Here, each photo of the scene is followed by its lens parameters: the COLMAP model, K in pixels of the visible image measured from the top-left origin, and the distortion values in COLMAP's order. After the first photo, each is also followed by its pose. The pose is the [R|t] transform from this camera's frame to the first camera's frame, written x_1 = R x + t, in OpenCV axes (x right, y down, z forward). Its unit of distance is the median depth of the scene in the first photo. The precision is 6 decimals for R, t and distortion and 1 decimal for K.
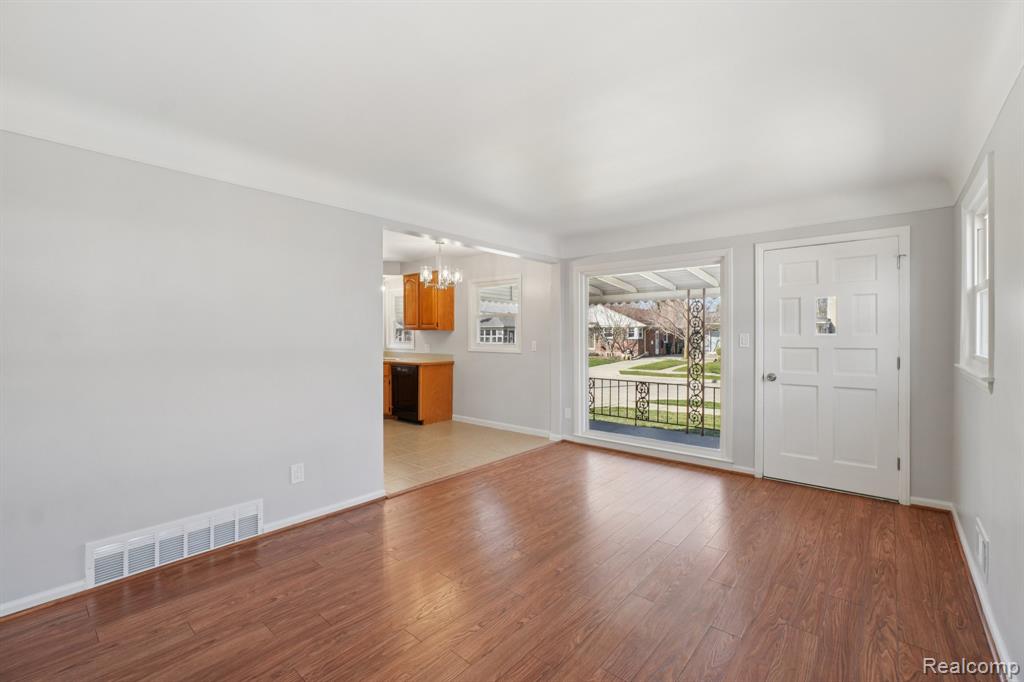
lens RADIAL K [[440.8, 0, 510.1], [0, 440.8, 337.3], [0, 0, 1]] dist [-0.001033, 0.000238]
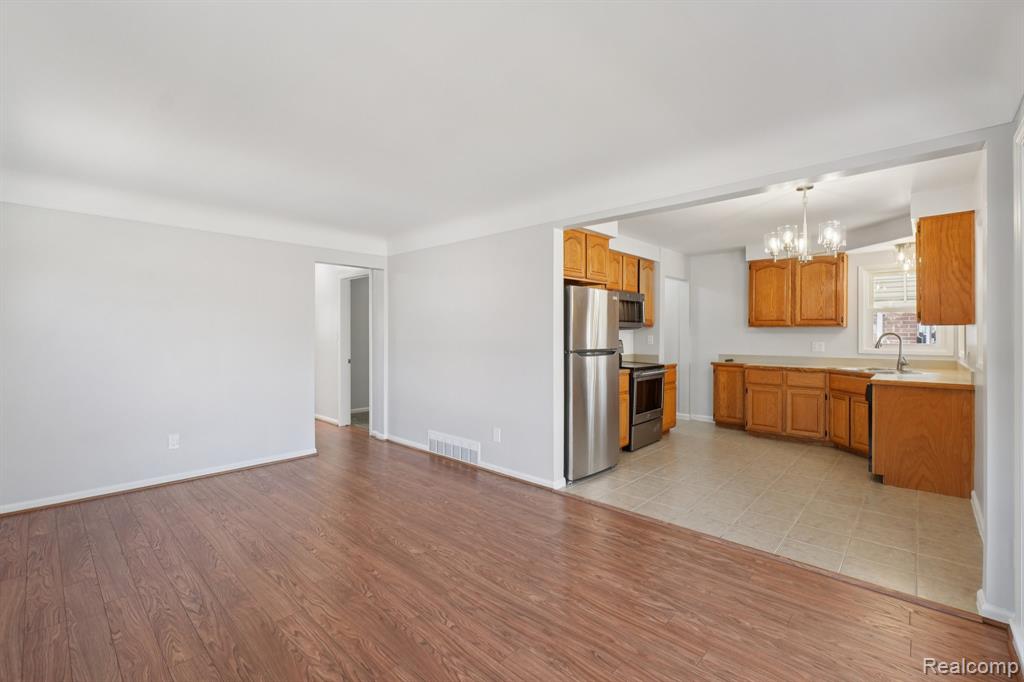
lens RADIAL K [[443.4, 0, 512.3], [0, 443.4, 337.7], [0, 0, 1]] dist [-0.004260, -0.000253]
pose [[-0.034405, 0.006227, -0.999389, 0.417928], [-0.005222, 0.999966, 0.006410, -0.000738], [0.999394, 0.005439, -0.034372, 0.515790]]
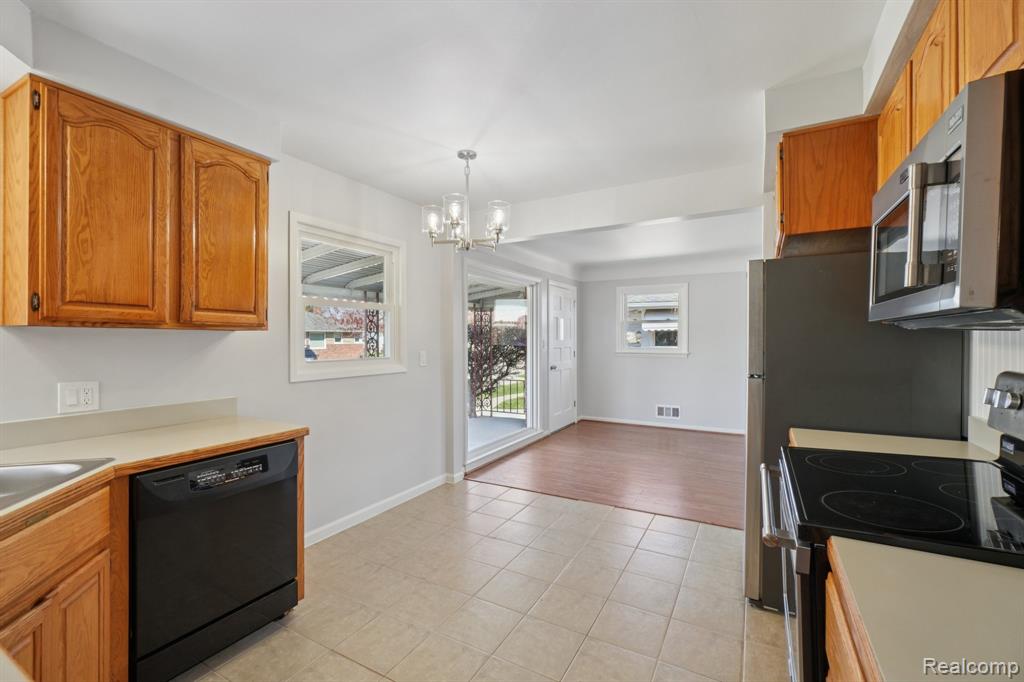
lens RADIAL K [[440.8, 0, 510.1], [0, 440.8, 337.3], [0, 0, 1]] dist [-0.001033, 0.000238]
pose [[-0.195404, 0.002504, 0.980720, -0.557449], [0.007652, 0.999970, -0.001028, -0.009489], [-0.980693, 0.007303, -0.195418, 0.896976]]
